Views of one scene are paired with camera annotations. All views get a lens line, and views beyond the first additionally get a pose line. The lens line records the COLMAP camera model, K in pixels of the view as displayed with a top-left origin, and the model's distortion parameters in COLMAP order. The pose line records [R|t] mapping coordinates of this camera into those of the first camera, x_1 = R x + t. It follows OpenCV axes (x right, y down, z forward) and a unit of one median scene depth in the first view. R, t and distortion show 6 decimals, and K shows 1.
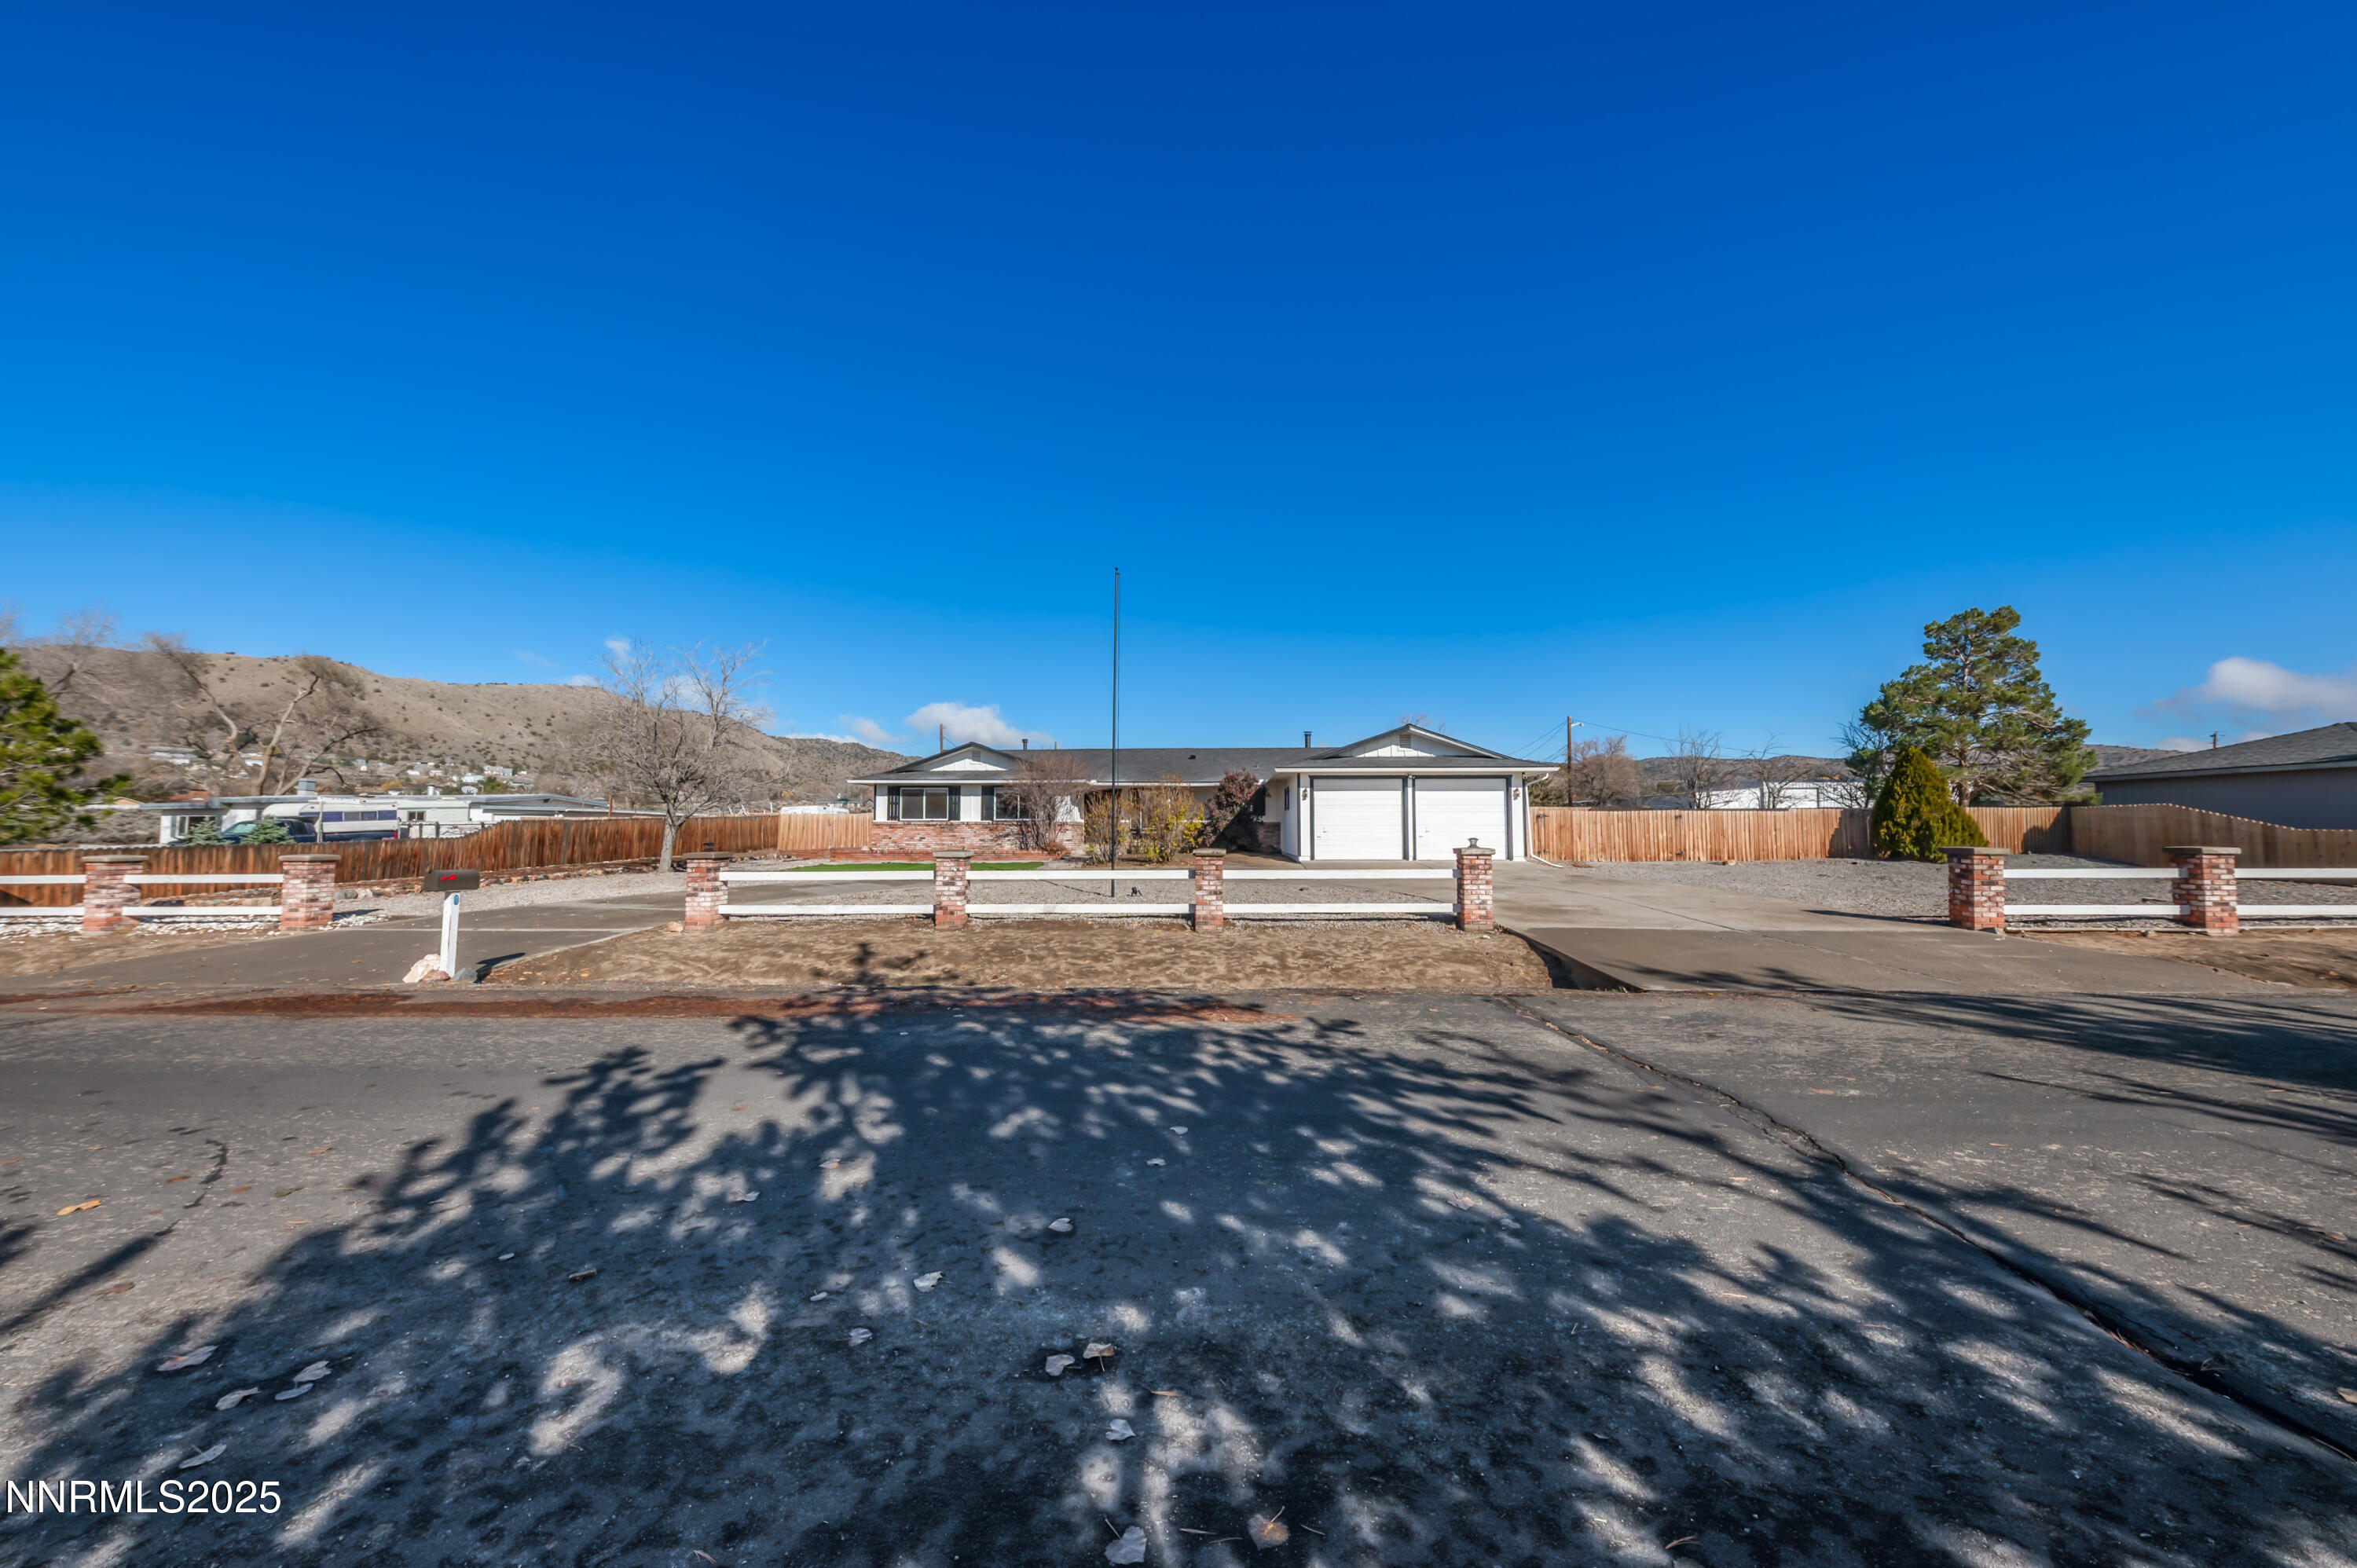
lens RADIAL K [[816.6, 0, 1192.3], [0, 816.6, 784.3], [0, 0, 1]] dist [0.005365, -0.000586]
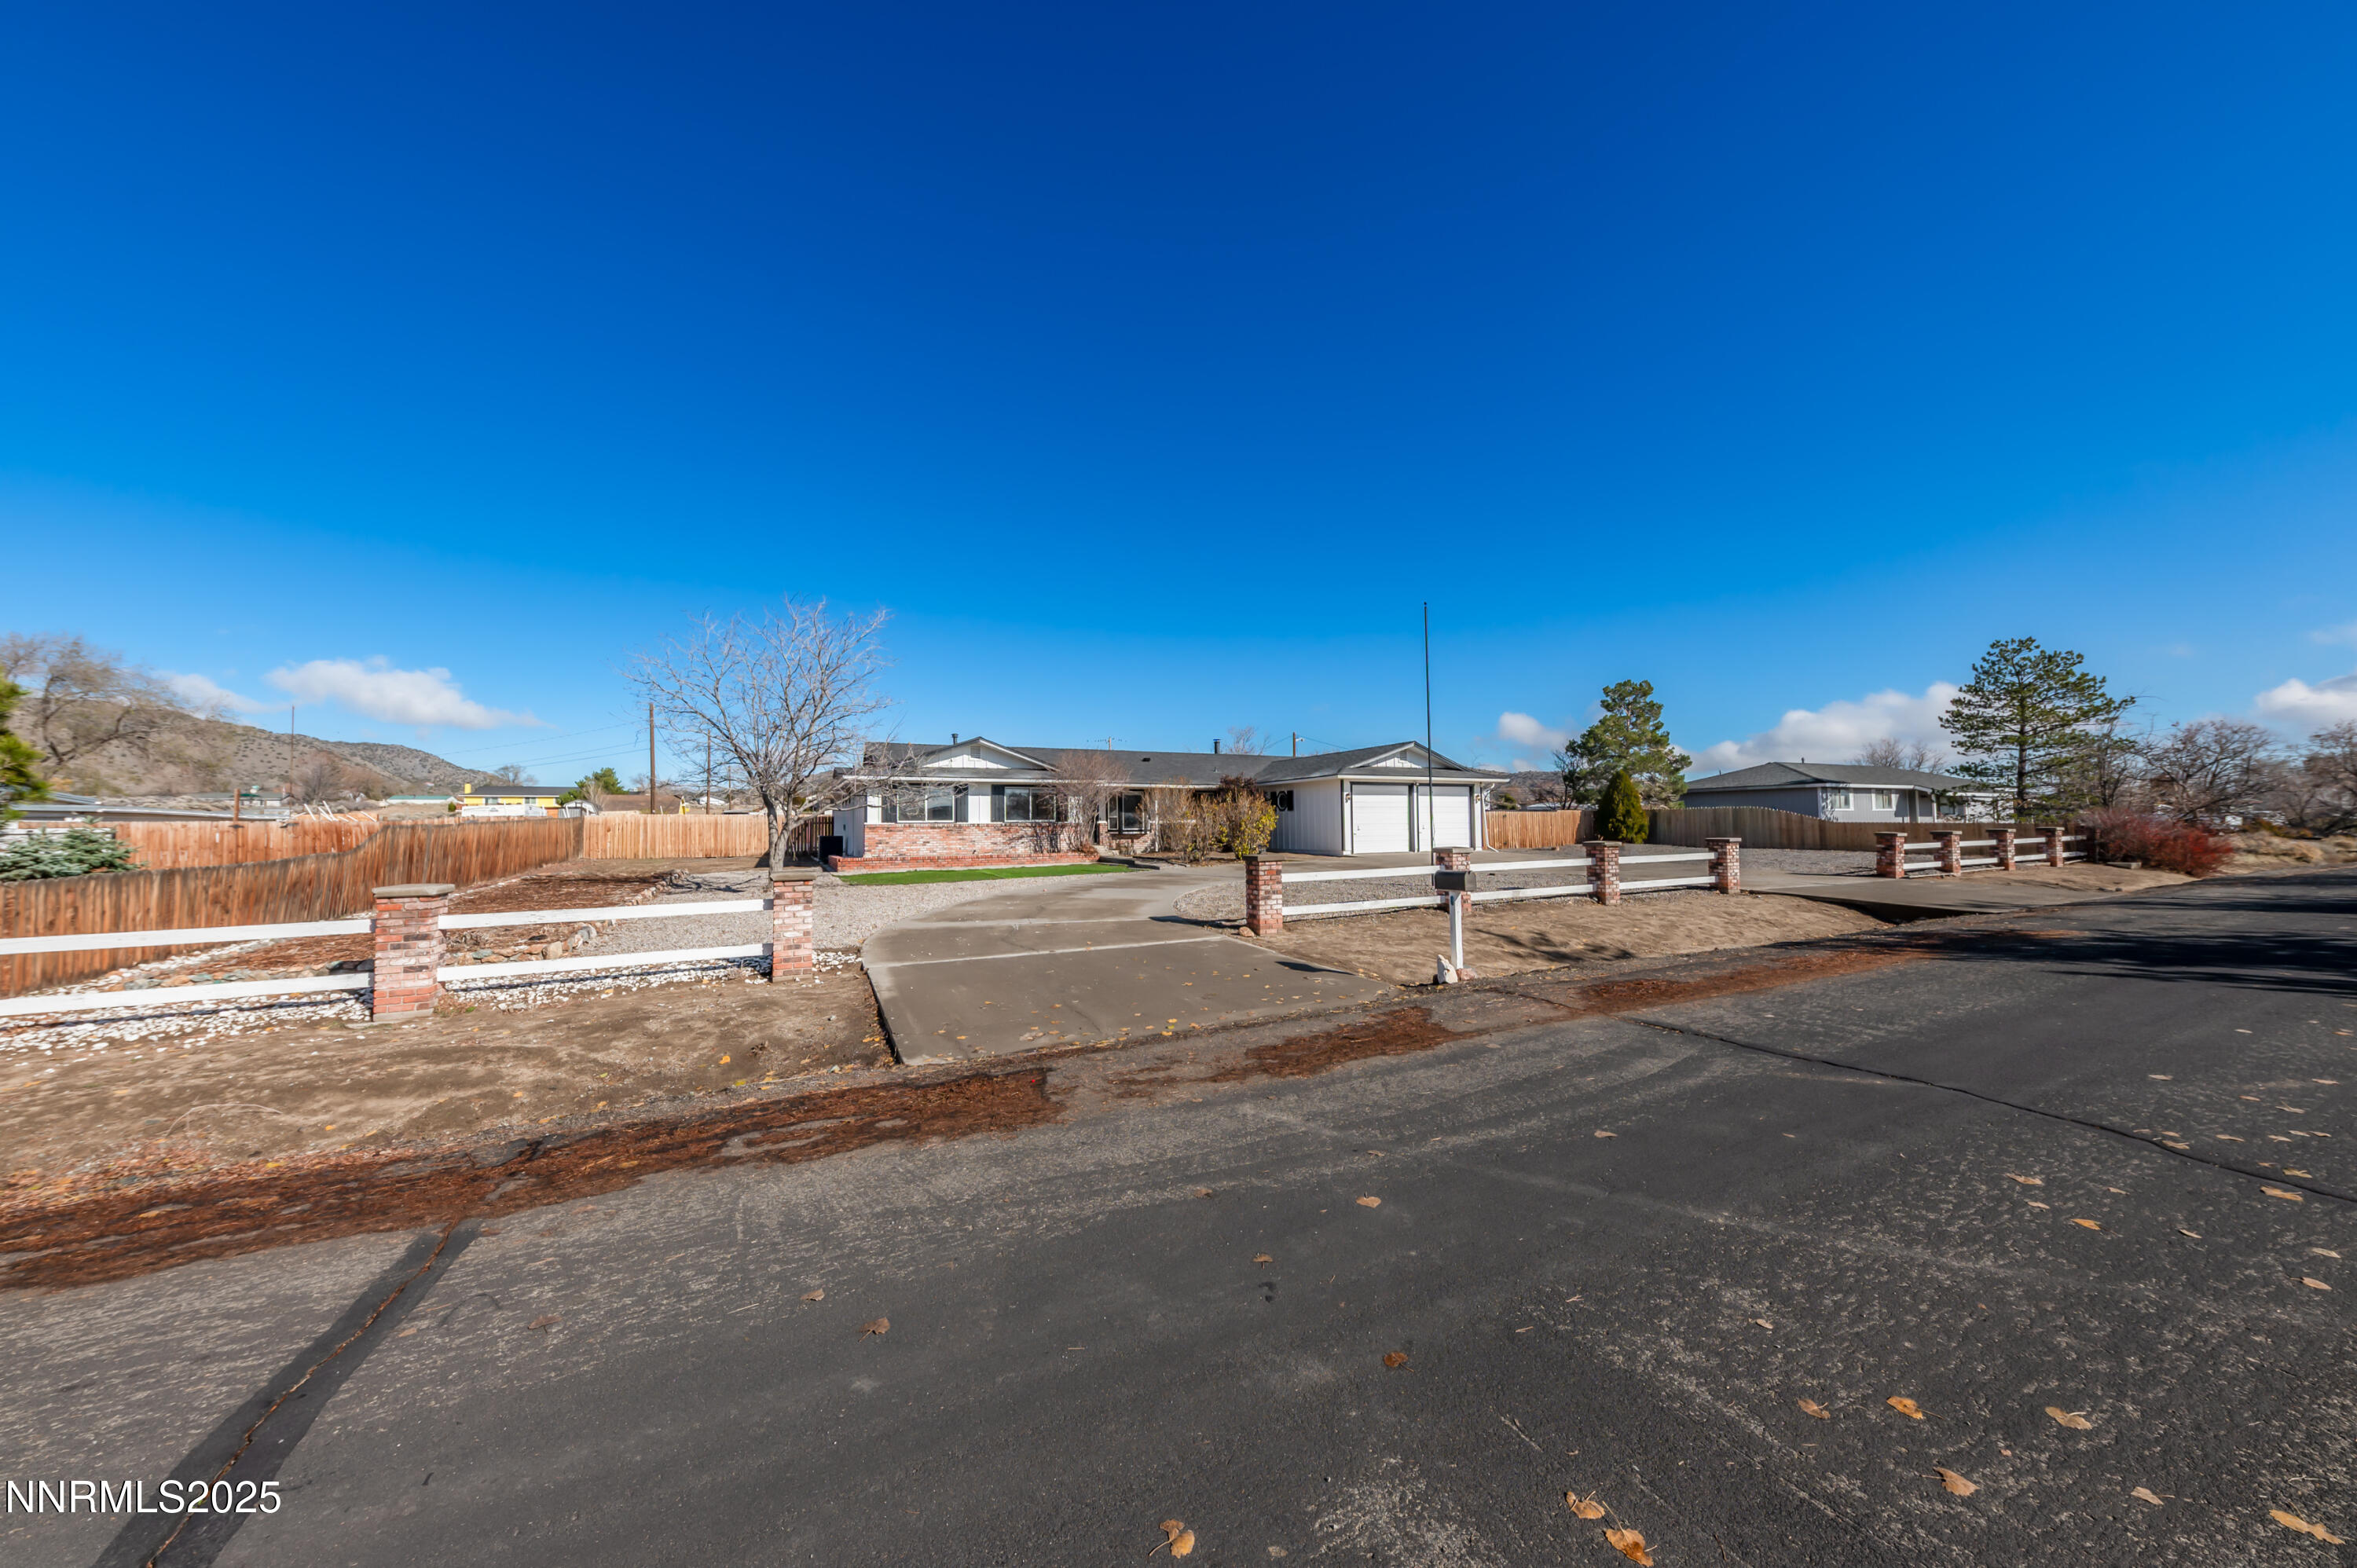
lens RADIAL K [[816.6, 0, 1184.8], [0, 816.6, 803.2], [0, 0, 1]] dist [0.005365, -0.000586]
pose [[0.864506, 0.005969, 0.502587, -0.565556], [-0.017089, 0.999700, 0.017522, 0.003470], [-0.502331, -0.023736, 0.864349, 0.100859]]
